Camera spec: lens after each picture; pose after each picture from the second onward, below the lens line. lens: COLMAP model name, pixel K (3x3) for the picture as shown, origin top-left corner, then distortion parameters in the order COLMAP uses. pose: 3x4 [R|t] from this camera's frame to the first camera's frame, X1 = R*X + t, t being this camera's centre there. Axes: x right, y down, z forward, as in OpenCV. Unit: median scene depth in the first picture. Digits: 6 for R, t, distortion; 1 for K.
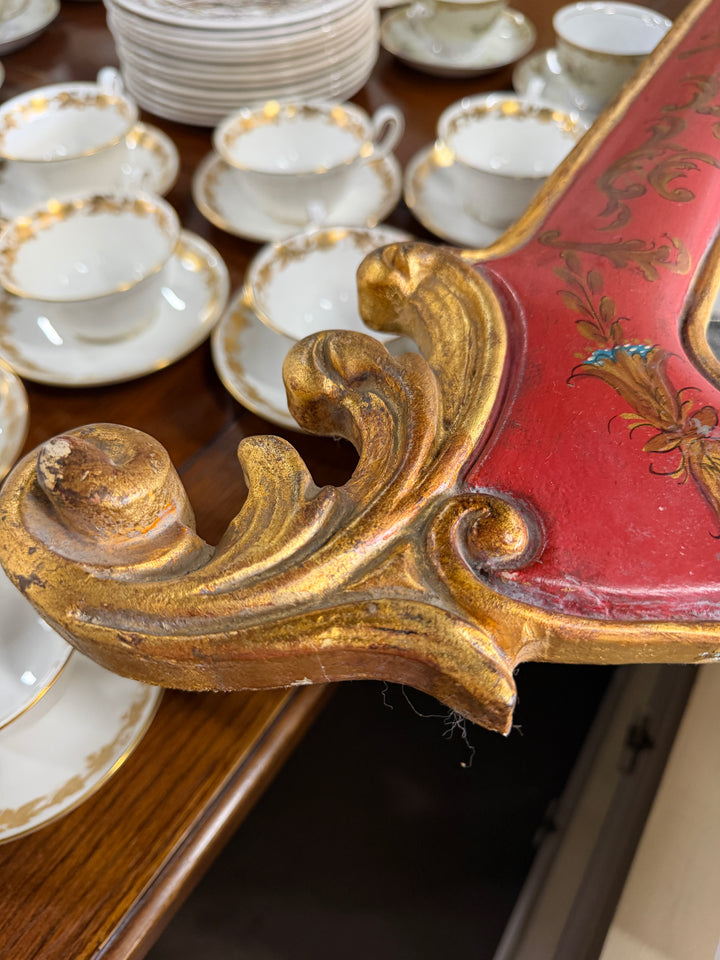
lens RADIAL K [[727.5, 0, 360.0], [0, 727.5, 480.0], [0, 0, 1]] dist [0.003147, -0.005429]
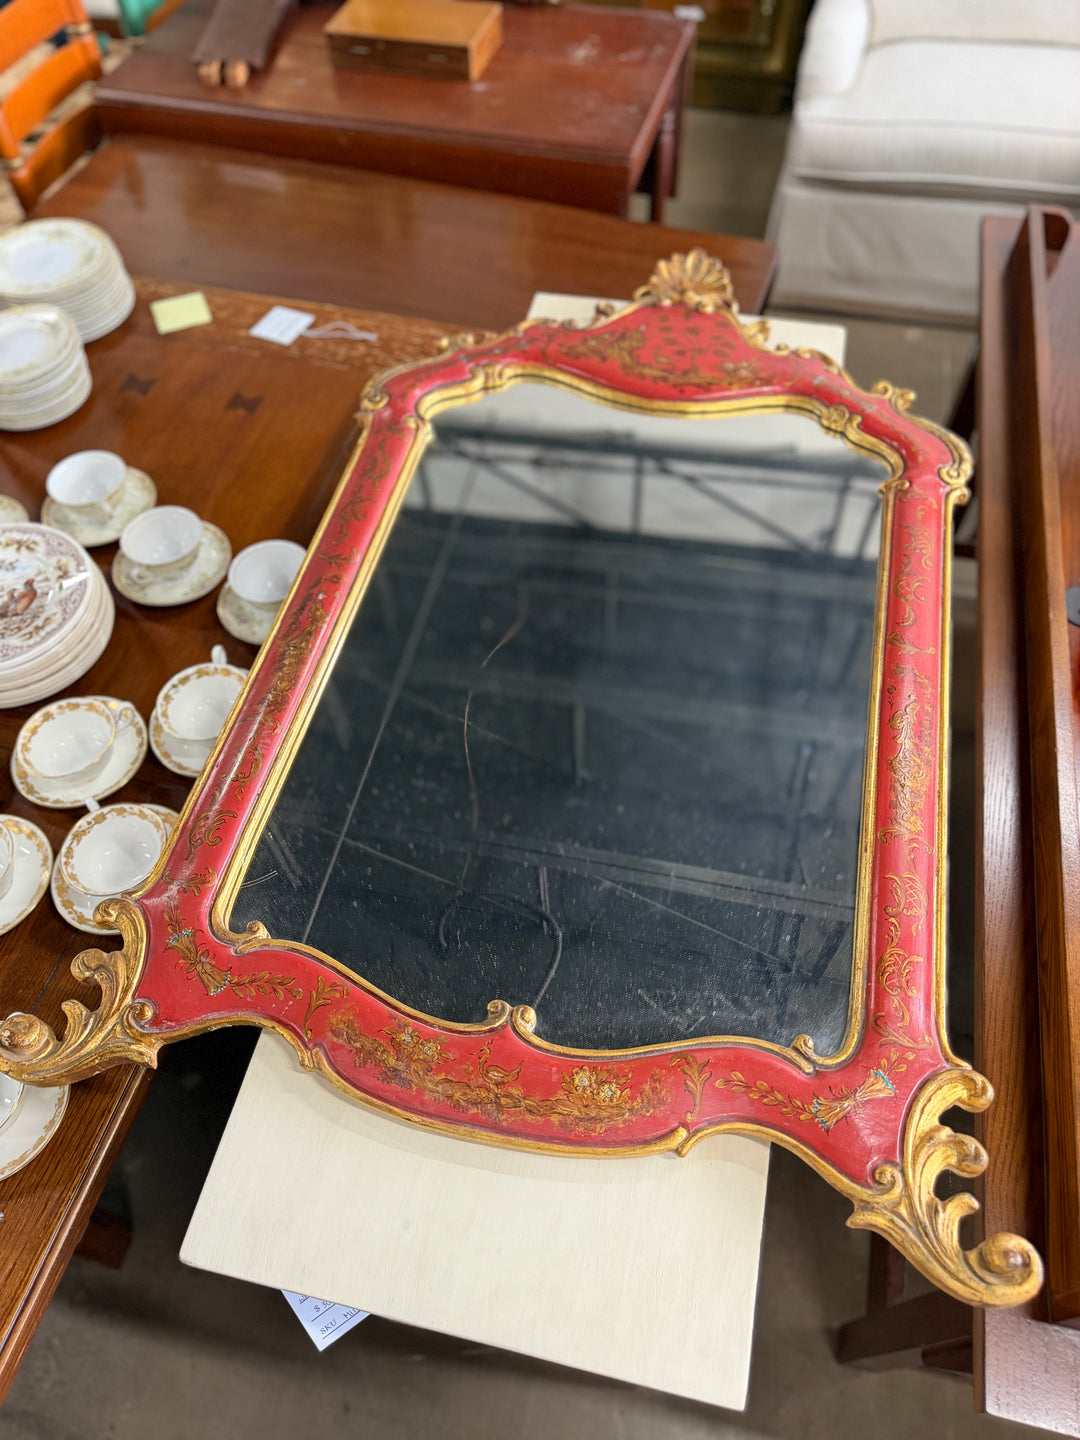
lens RADIAL K [[1014.2, 0, 544.2], [0, 1014.2, 732.9], [0, 0, 1]] dist [0.002417, -0.005045]
pose [[0.946381, -0.270068, 0.177273, 1.421630], [0.263190, 0.962770, 0.061682, -0.955660], [-0.187331, -0.011718, 0.982227, -3.876045]]
